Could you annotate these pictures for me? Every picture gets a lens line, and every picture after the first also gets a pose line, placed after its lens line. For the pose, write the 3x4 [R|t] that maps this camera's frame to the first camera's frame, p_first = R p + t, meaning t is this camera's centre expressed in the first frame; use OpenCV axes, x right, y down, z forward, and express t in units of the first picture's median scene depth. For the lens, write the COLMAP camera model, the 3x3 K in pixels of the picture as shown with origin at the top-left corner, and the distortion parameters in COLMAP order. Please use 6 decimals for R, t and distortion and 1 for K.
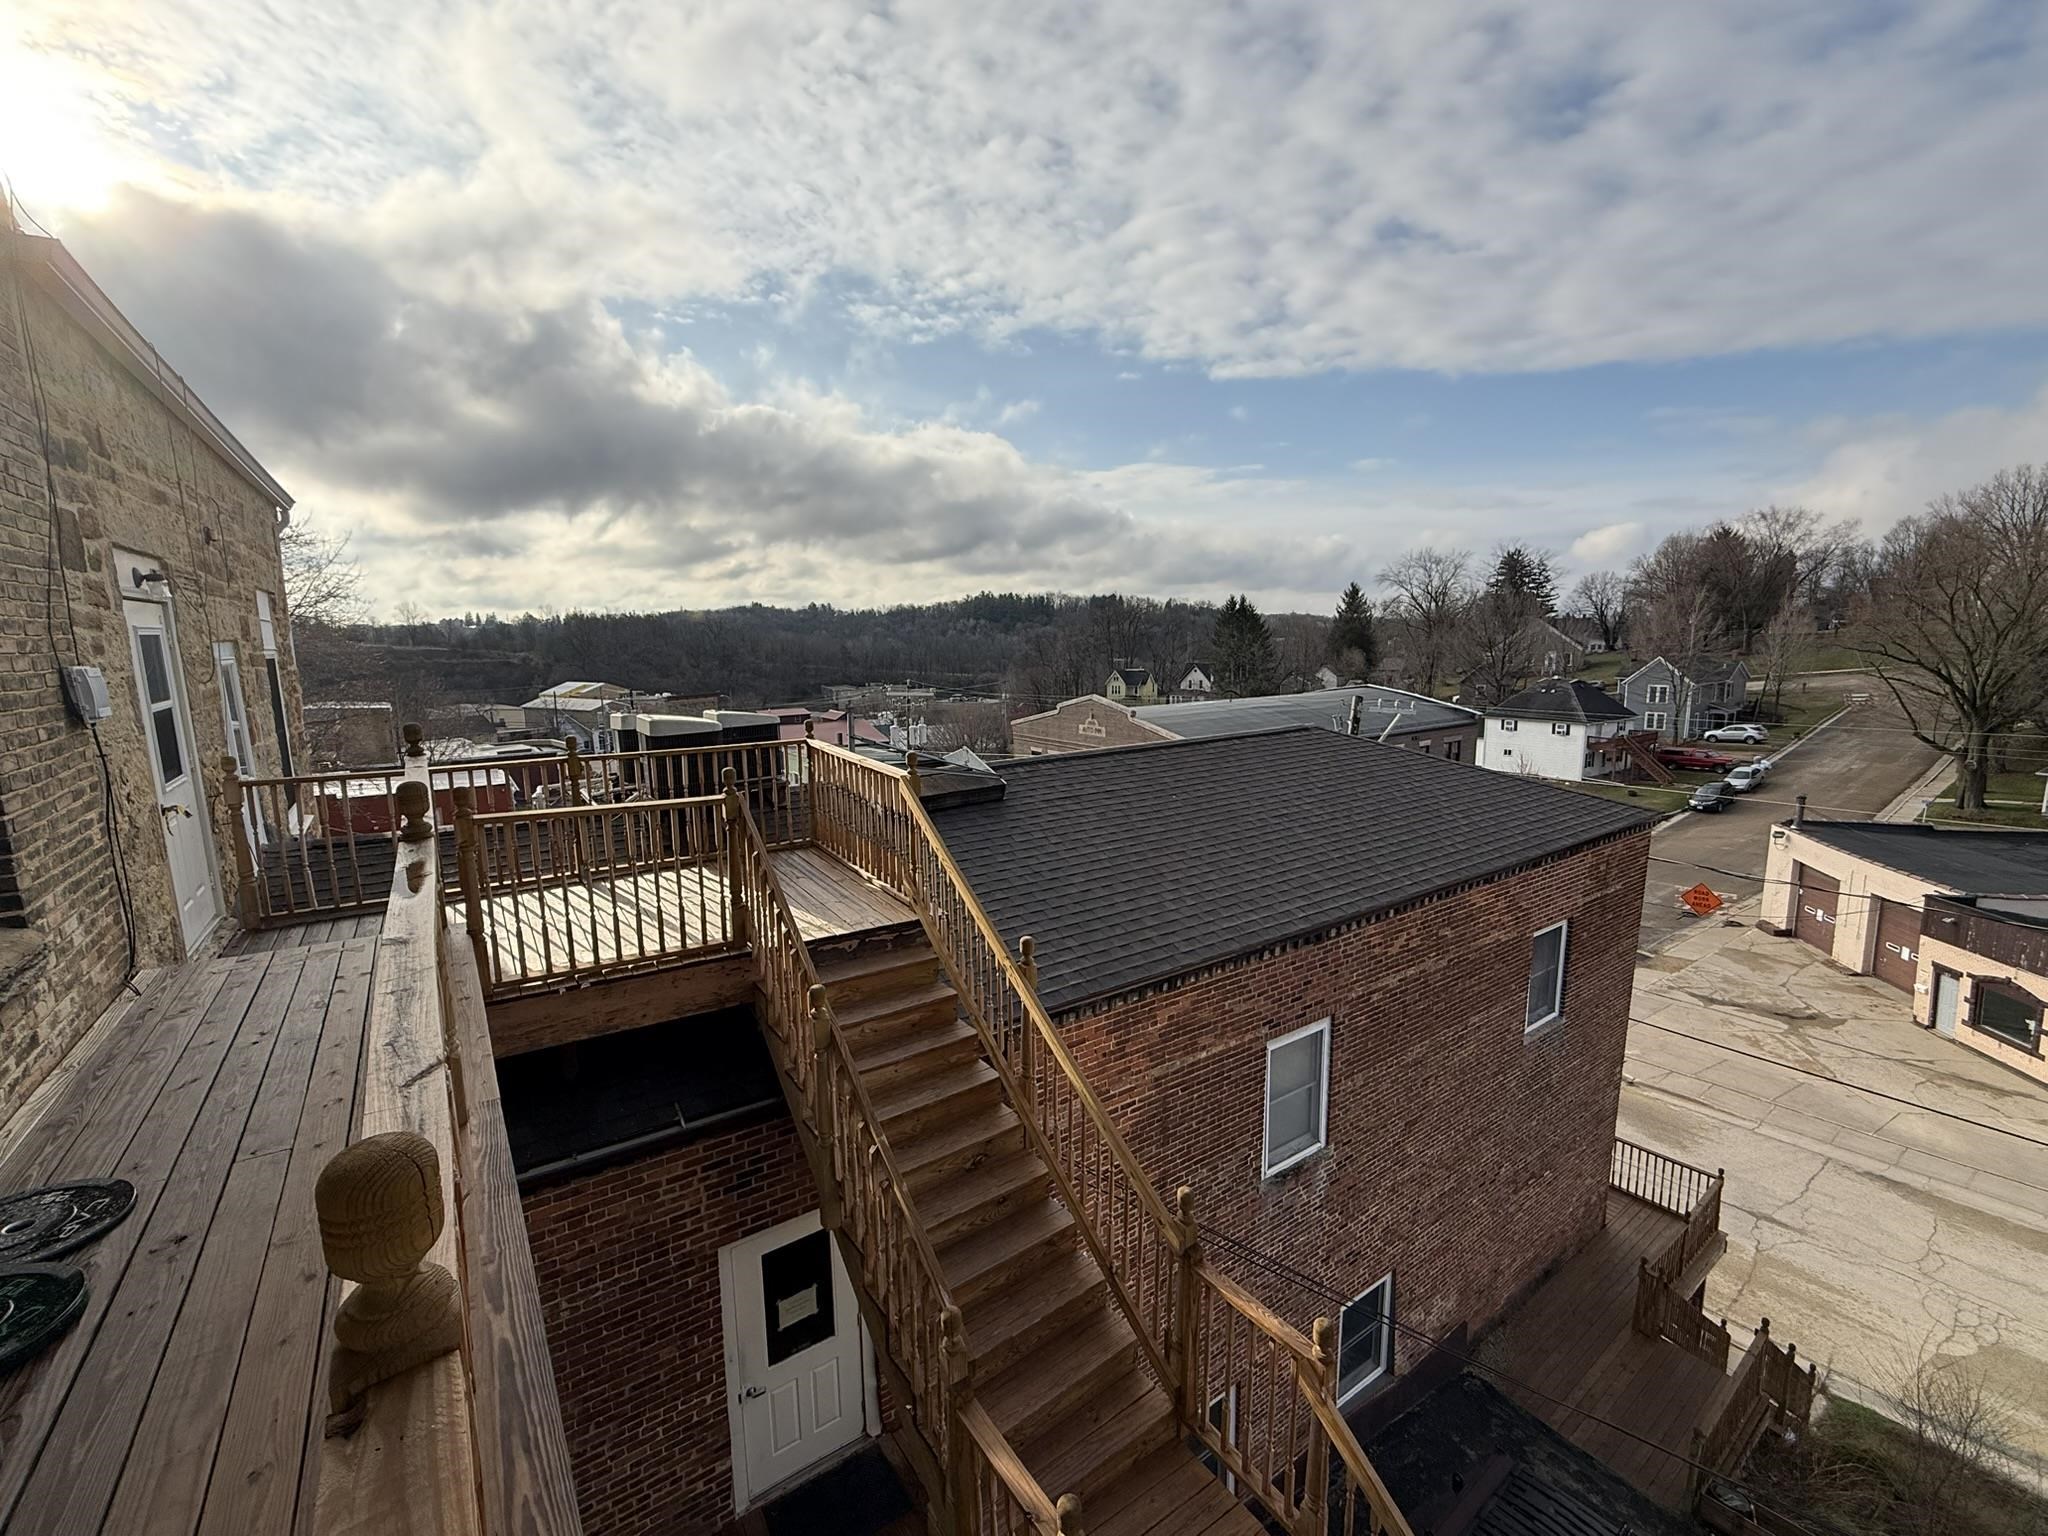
lens RADIAL K [[881.1, 0, 1023.6], [0, 881.1, 765.8], [0, 0, 1]] dist [-0.009457, -0.000356]
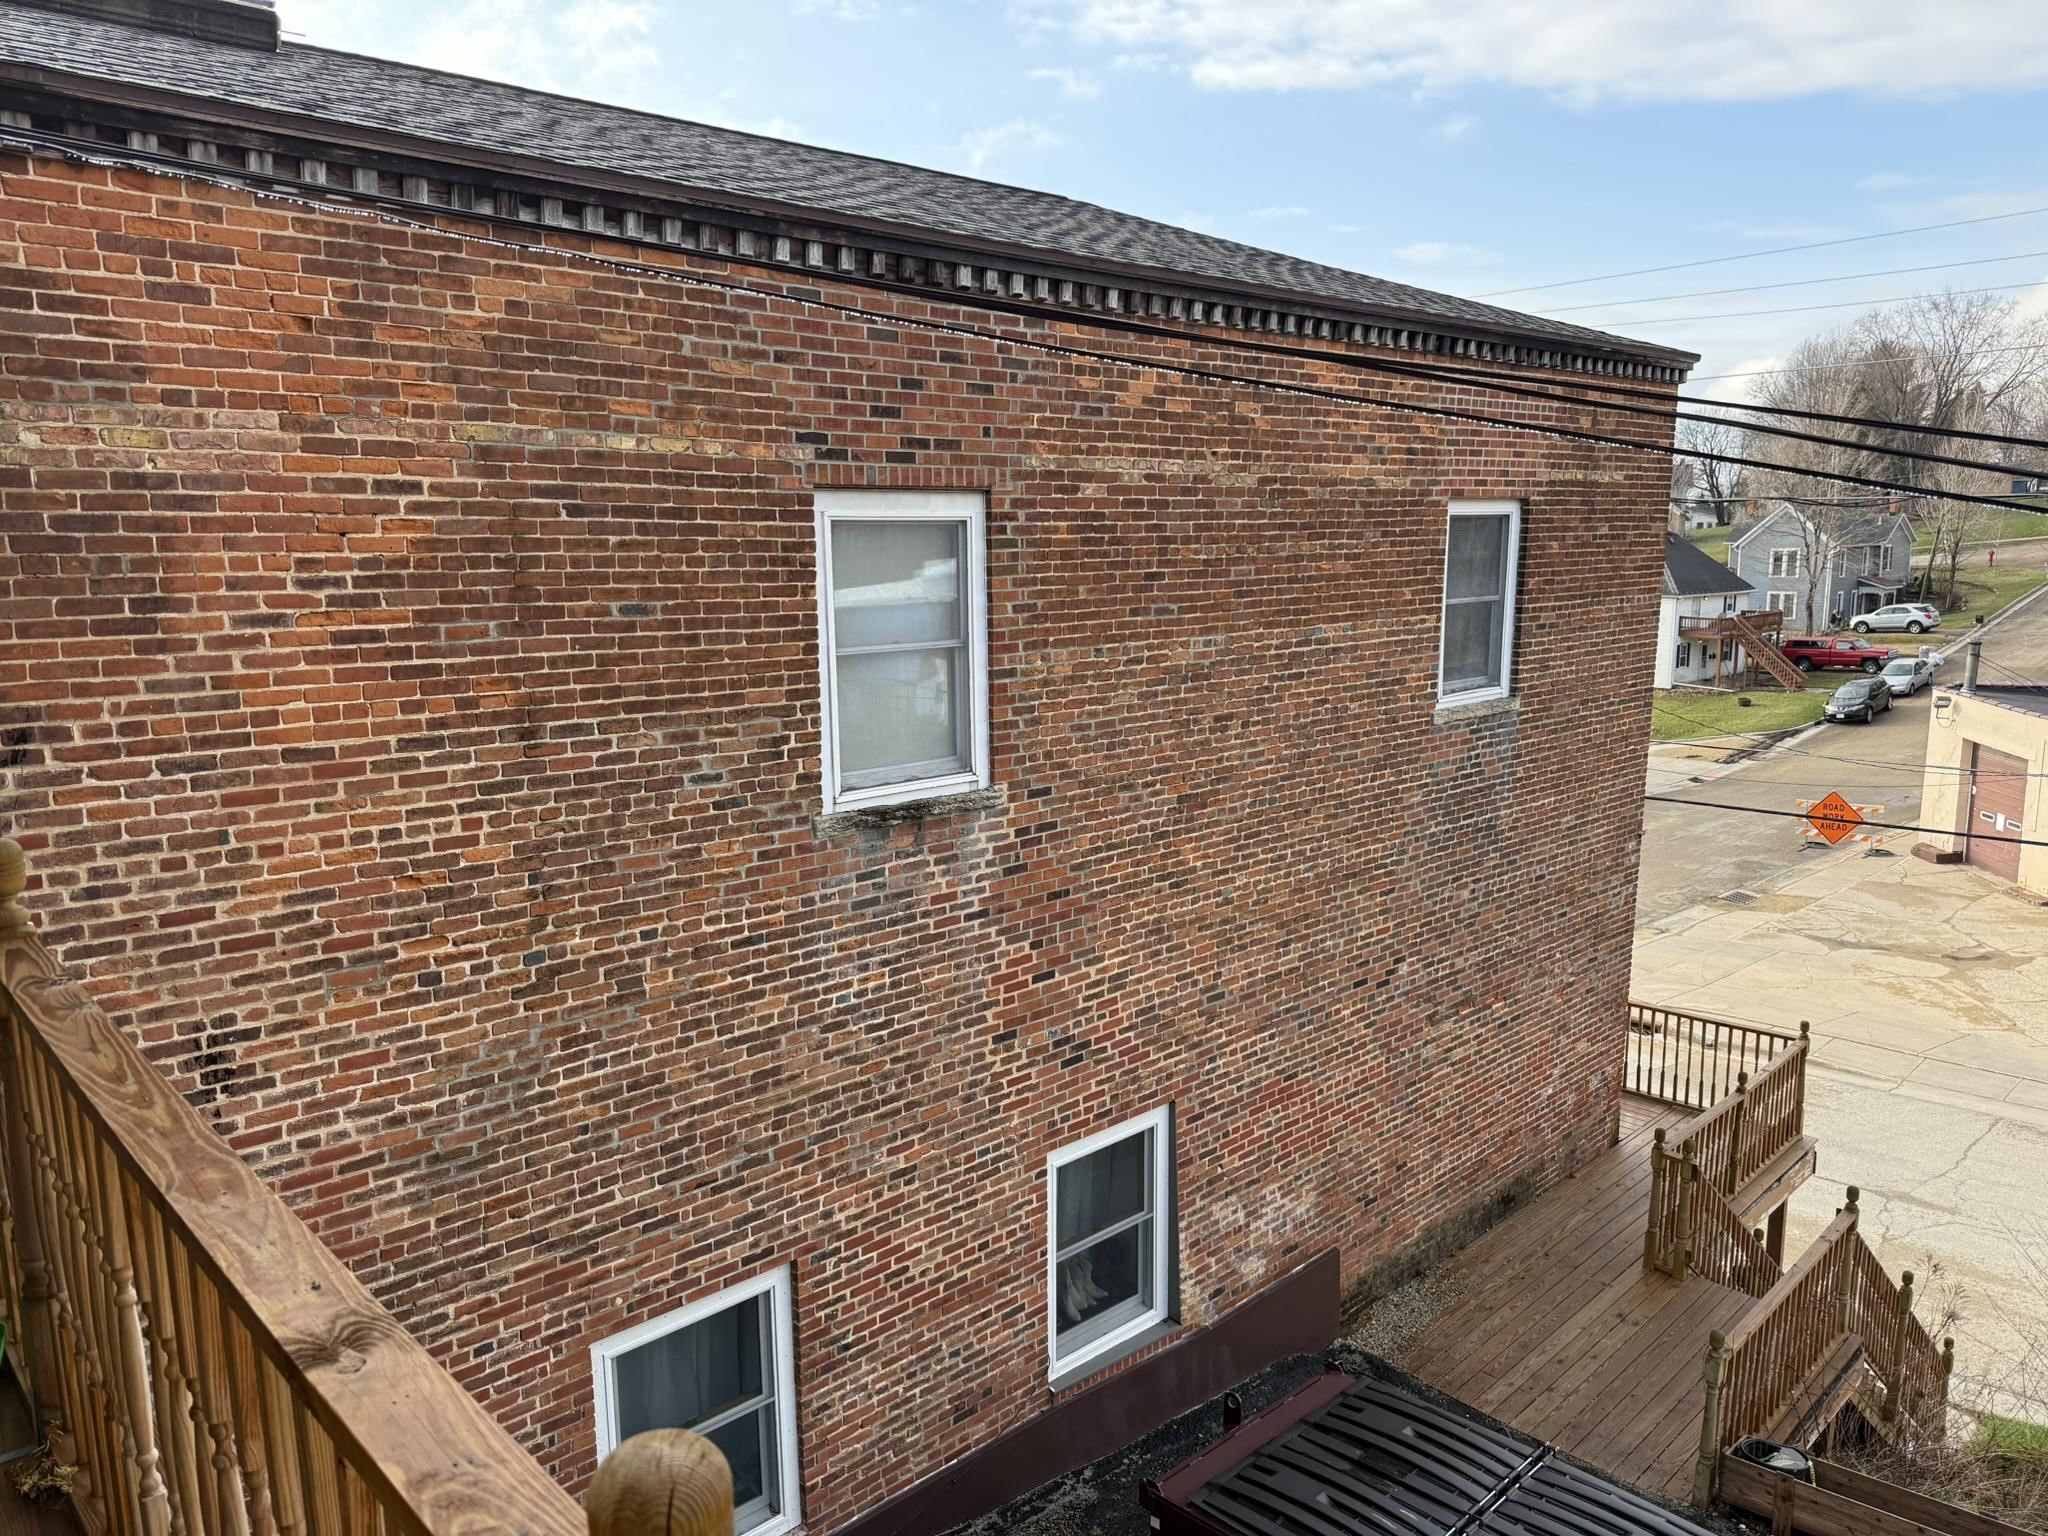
lens RADIAL K [[1436.5, 0, 1028.6], [0, 1436.5, 764.8], [0, 0, 1]] dist [0.032250, -0.060337]
pose [[0.990827, -0.012779, 0.134531, 0.114385], [0.011069, 0.999848, 0.013448, 0.180954], [-0.134682, -0.011836, 0.990818, 0.092788]]
